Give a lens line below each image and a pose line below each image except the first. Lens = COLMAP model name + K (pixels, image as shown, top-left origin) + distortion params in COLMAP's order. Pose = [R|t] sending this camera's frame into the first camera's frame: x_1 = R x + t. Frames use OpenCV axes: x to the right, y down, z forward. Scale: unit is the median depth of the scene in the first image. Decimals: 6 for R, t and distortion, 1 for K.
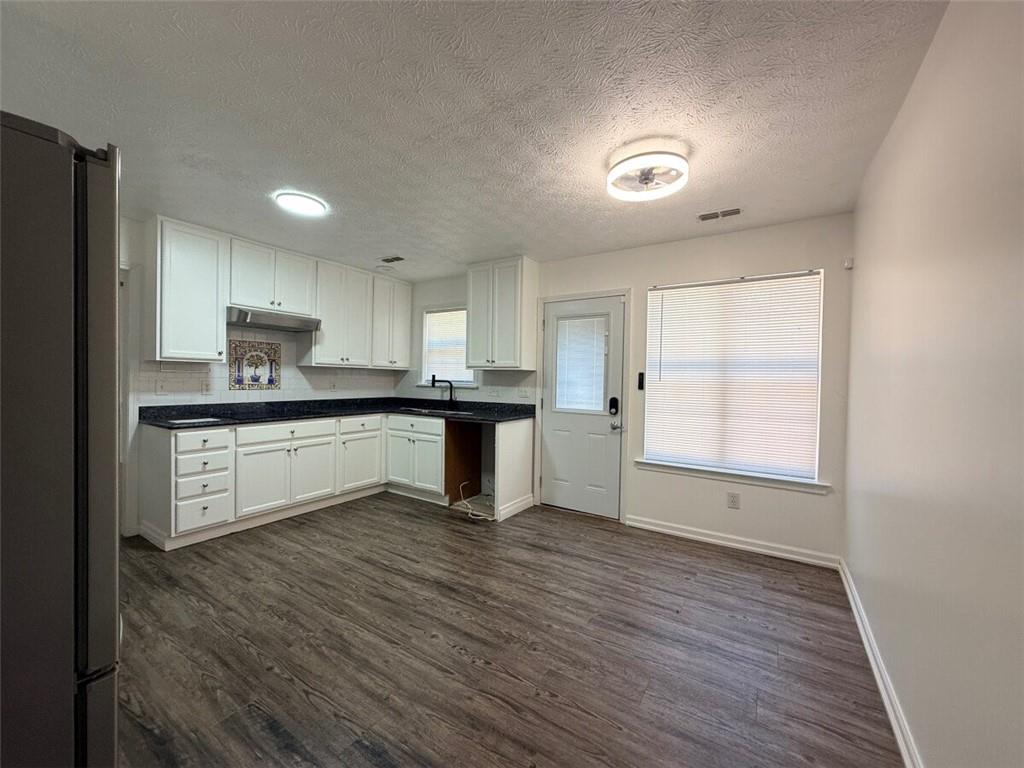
lens RADIAL K [[410.7, 0, 513.3], [0, 410.7, 383.7], [0, 0, 1]] dist [-0.001652, -0.000203]
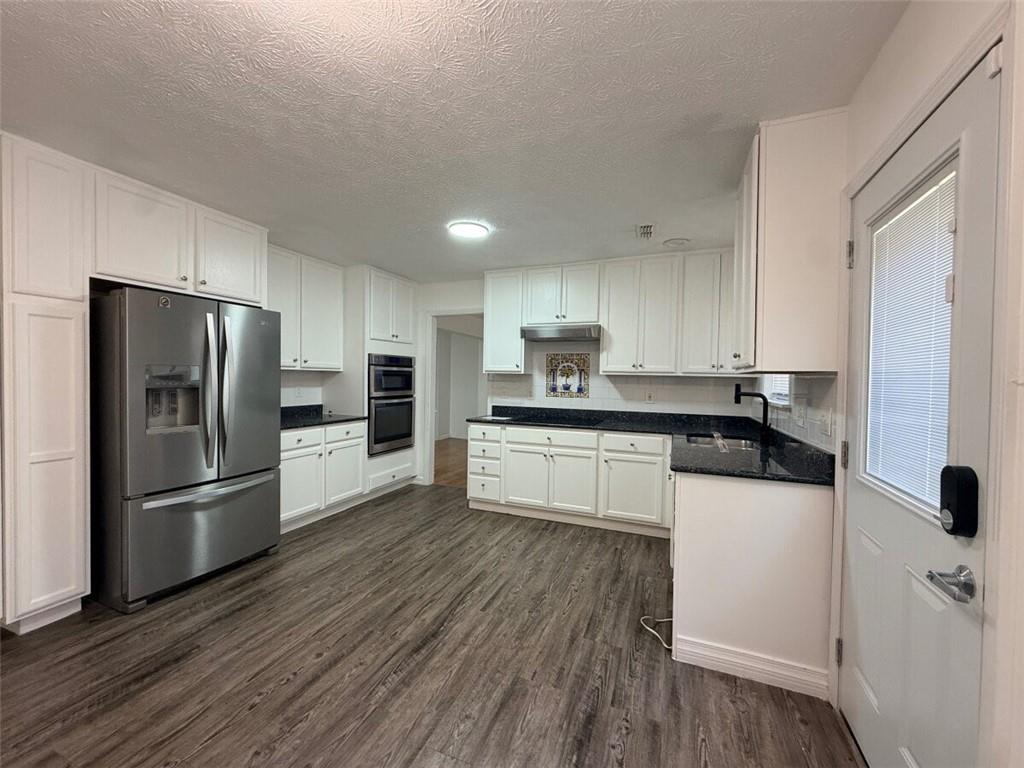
lens RADIAL K [[410.7, 0, 507.4], [0, 410.7, 385.1], [0, 0, 1]] dist [-0.001652, -0.000203]
pose [[0.171946, -0.000925, -0.985106, 0.464019], [-0.029088, 0.999559, -0.006015, -0.007661], [0.984677, 0.029689, 0.171843, 0.710742]]
